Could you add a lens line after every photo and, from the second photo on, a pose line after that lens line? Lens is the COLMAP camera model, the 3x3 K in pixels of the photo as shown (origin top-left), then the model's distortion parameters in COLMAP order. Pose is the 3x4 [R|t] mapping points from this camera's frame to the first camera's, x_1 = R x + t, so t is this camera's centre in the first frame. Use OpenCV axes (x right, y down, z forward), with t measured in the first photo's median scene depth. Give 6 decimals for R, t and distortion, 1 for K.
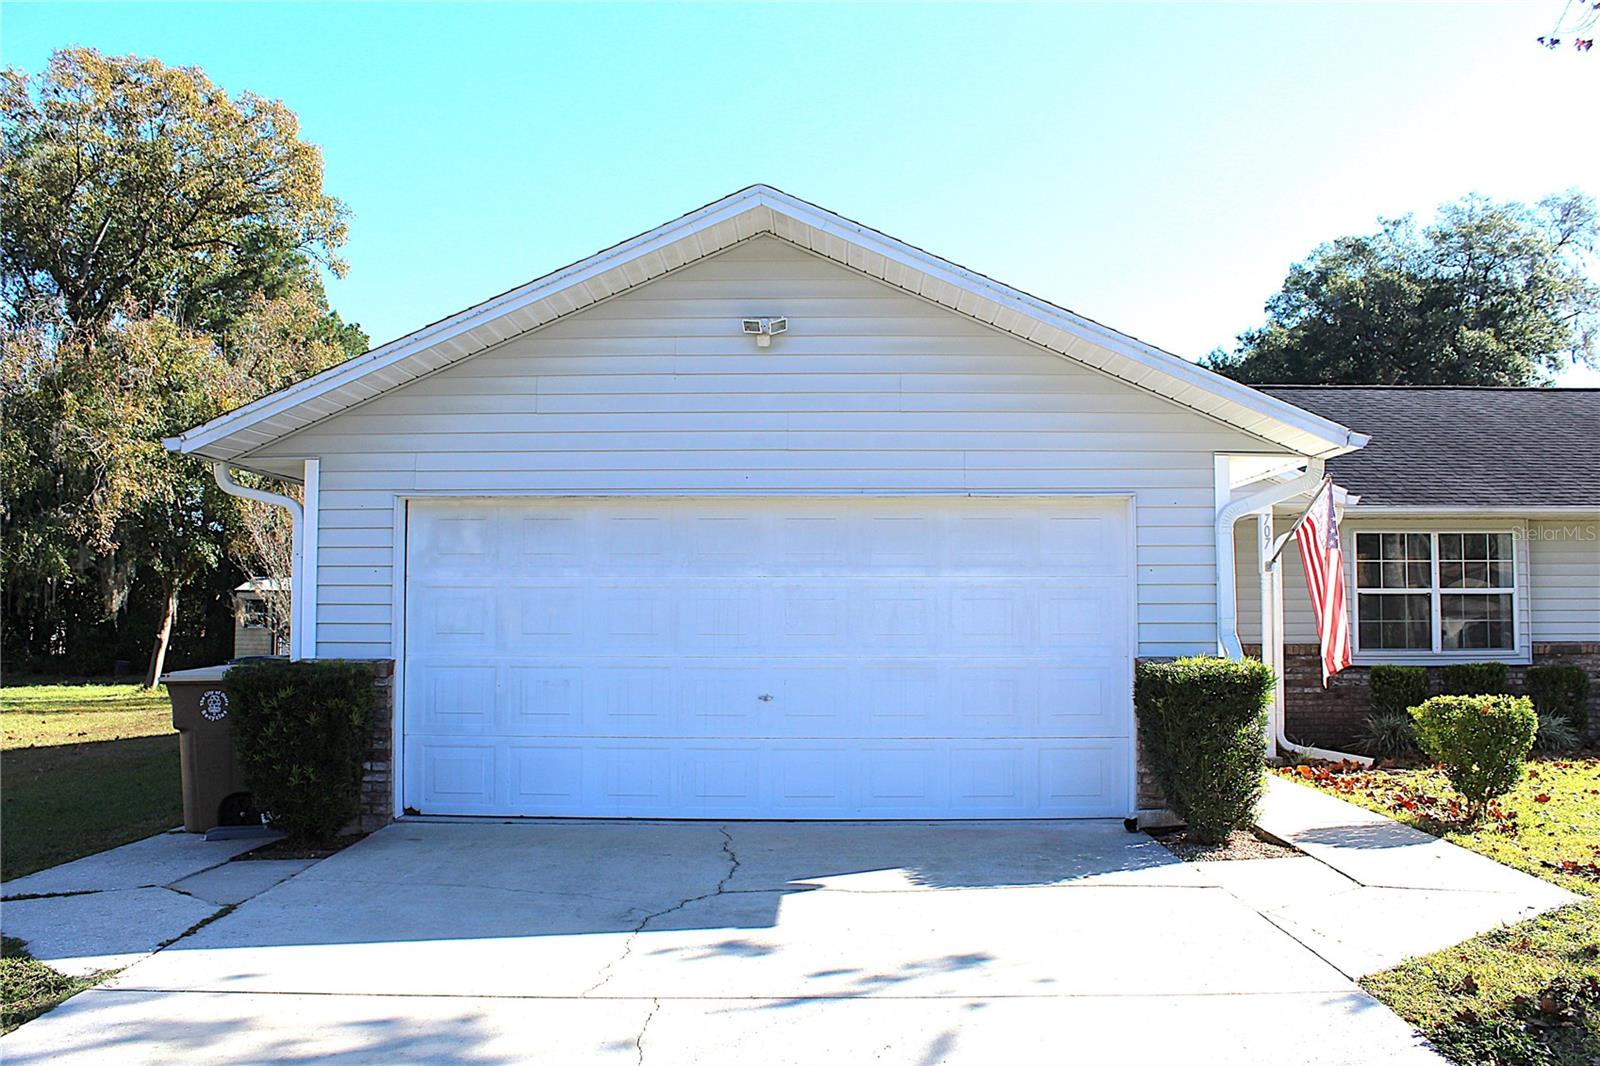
lens RADIAL K [[1322.2, 0, 799.7], [0, 1322.2, 534.8], [0, 0, 1]] dist [-0.122130, 0.039211]
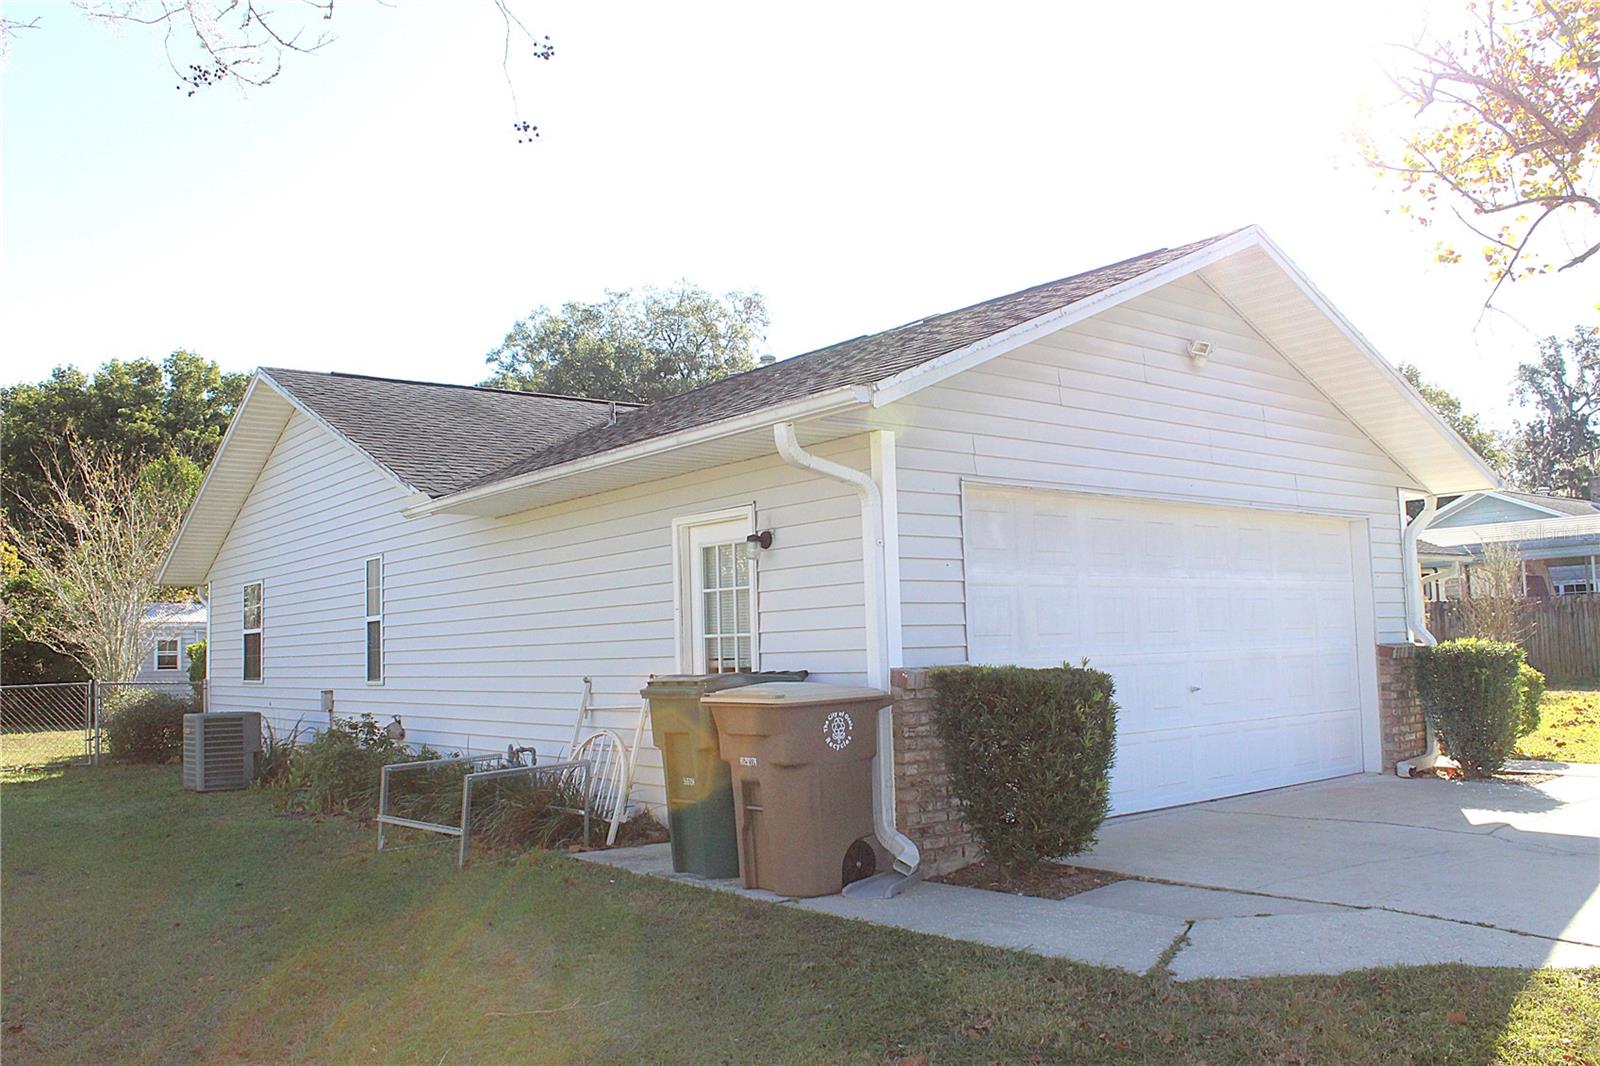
lens RADIAL K [[1322.2, 0, 800.5], [0, 1322.2, 529.4], [0, 0, 1]] dist [-0.122130, 0.039211]
pose [[0.758424, 0.039886, 0.650540, -0.966693], [-0.012167, 0.998818, -0.047055, 0.046586], [-0.651648, 0.027772, 0.758013, 0.390625]]
